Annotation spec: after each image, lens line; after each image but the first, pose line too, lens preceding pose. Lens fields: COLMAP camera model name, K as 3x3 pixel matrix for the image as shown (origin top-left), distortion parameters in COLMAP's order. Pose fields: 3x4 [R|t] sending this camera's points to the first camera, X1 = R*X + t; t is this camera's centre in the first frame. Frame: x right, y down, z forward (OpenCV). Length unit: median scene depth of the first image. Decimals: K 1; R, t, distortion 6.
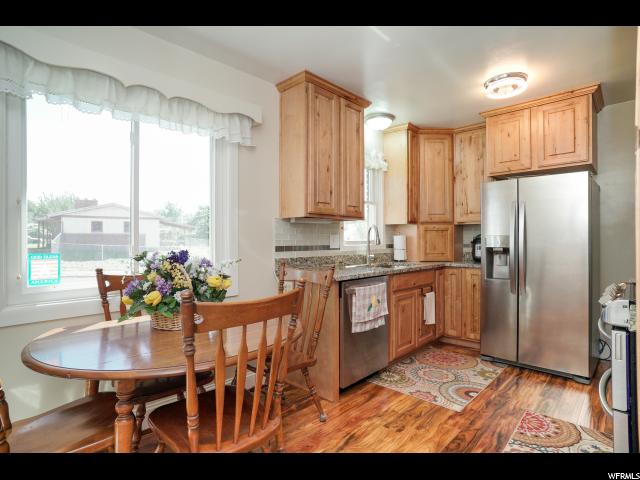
lens RADIAL K [[334.4, 0, 317.6], [0, 334.4, 241.6], [0, 0, 1]] dist [-0.042709, 0.000806]
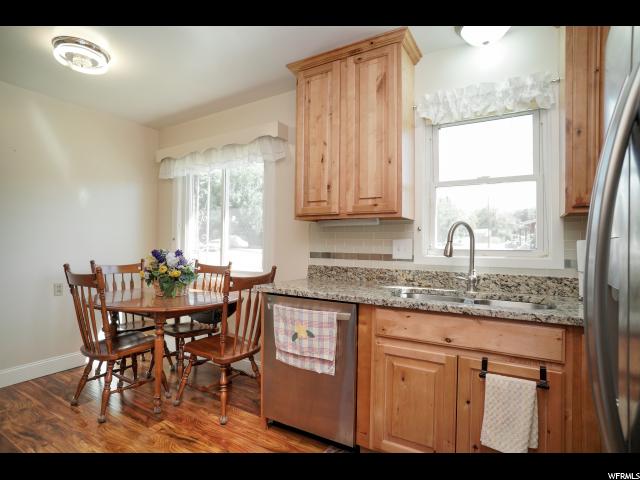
lens RADIAL K [[334.4, 0, 317.6], [0, 334.4, 241.6], [0, 0, 1]] dist [-0.042709, 0.000806]
pose [[0.224463, -0.001673, -0.974481, 0.700358], [-0.018718, 0.999807, -0.006028, -0.009210], [0.974303, 0.019593, 0.224388, 0.688149]]
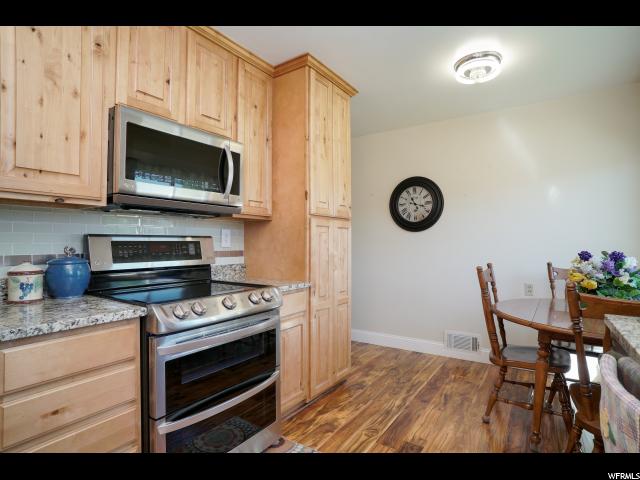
lens RADIAL K [[341.3, 0, 320.8], [0, 341.3, 237.7], [0, 0, 1]] dist [0.000084, 0.000211]
pose [[-0.985289, 0.000728, -0.170892, 0.386091], [0.001797, 0.999980, -0.006101, -0.010918], [0.170885, -0.006319, -0.985271, 1.079583]]
